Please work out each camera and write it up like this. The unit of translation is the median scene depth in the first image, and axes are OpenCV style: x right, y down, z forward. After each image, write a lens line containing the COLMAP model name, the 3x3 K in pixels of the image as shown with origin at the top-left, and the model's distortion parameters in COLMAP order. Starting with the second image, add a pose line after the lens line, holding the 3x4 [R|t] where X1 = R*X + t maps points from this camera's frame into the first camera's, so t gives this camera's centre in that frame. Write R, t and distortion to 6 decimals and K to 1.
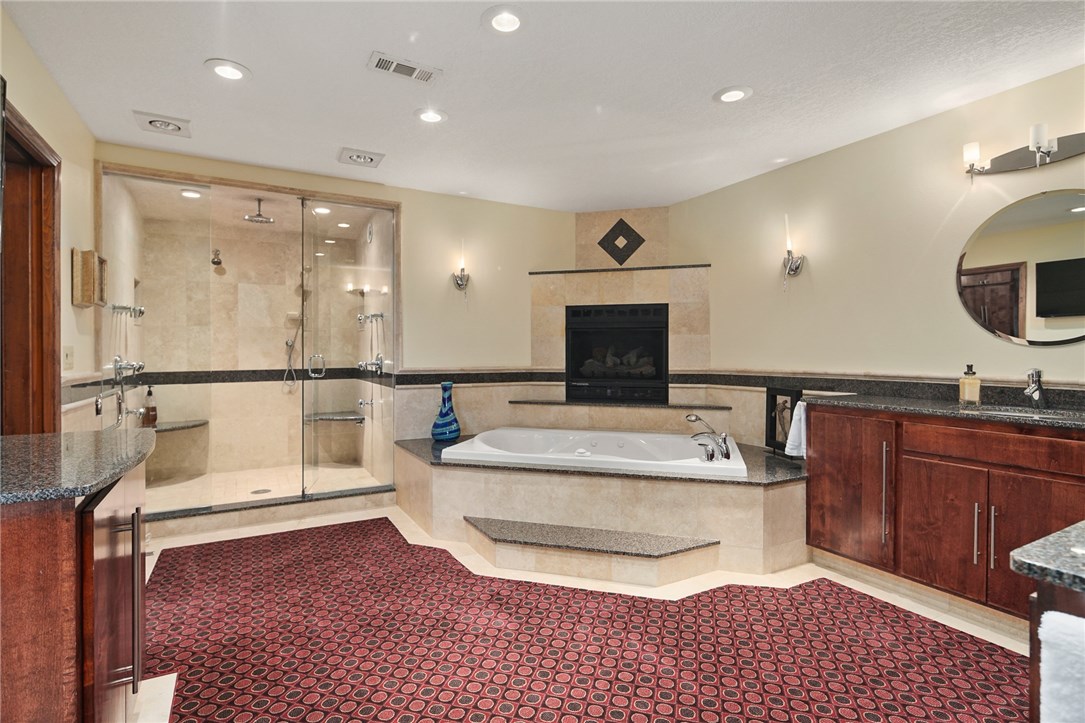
lens RADIAL K [[532.9, 0, 536.1], [0, 532.9, 357.8], [0, 0, 1]] dist [0.000139, -0.000487]
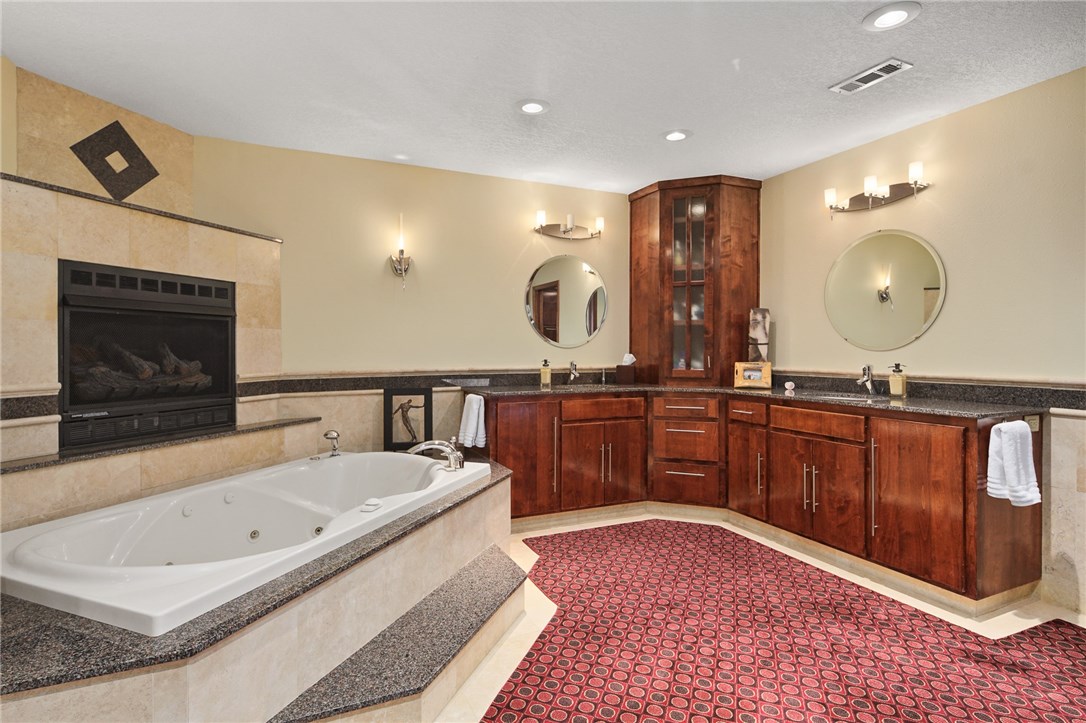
lens RADIAL K [[533.4, 0, 536.5], [0, 533.4, 354.6], [0, 0, 1]] dist [0.000139, -0.000487]
pose [[0.085286, -0.008421, 0.996321, -0.420257], [0.014446, 0.999870, 0.007214, -0.007168], [-0.996252, 0.013778, 0.085397, 0.557417]]
